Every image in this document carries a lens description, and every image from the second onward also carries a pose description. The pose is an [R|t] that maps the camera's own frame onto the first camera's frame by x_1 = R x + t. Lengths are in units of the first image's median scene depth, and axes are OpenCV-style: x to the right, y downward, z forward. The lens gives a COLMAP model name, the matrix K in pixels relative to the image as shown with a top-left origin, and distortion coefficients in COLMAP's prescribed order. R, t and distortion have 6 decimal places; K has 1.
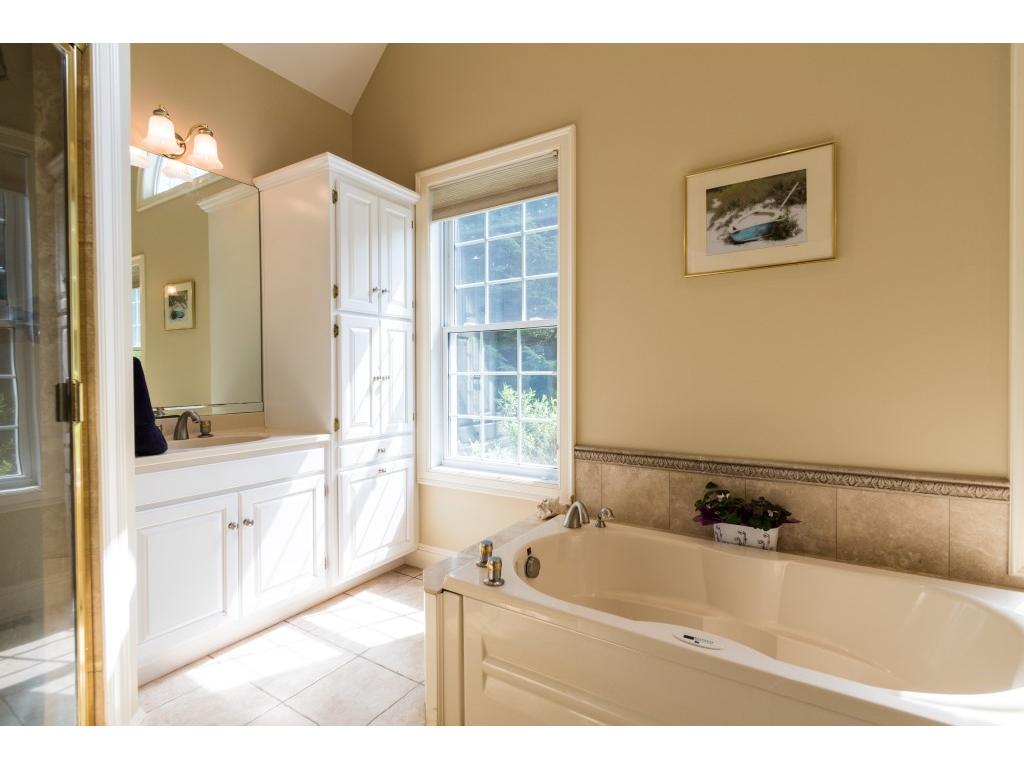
lens RADIAL K [[486.0, 0, 512.0], [0, 486.0, 384.0], [0, 0, 1]] dist [-0.000867, -0.000521]
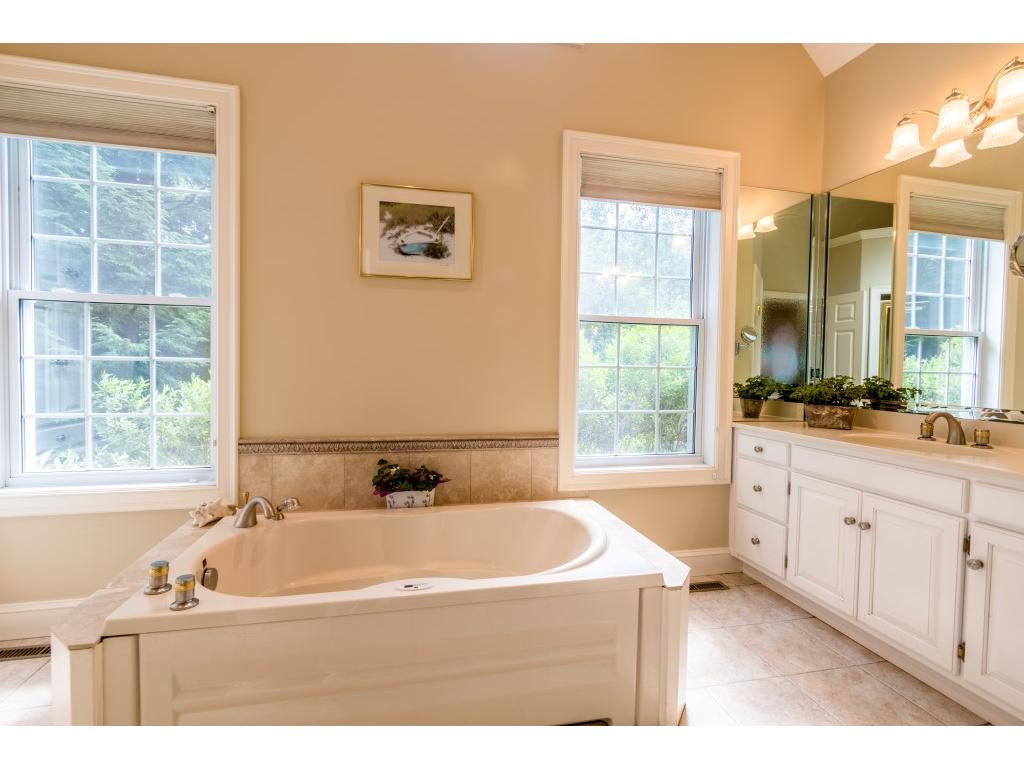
lens RADIAL K [[467.4, 0, 505.2], [0, 467.4, 383.4], [0, 0, 1]] dist [0.023146, -0.016483]
pose [[0.702506, -0.009317, 0.711616, -0.177586], [-0.006420, 0.999791, 0.019427, 0.000032], [-0.711648, -0.018216, 0.702300, 0.020245]]
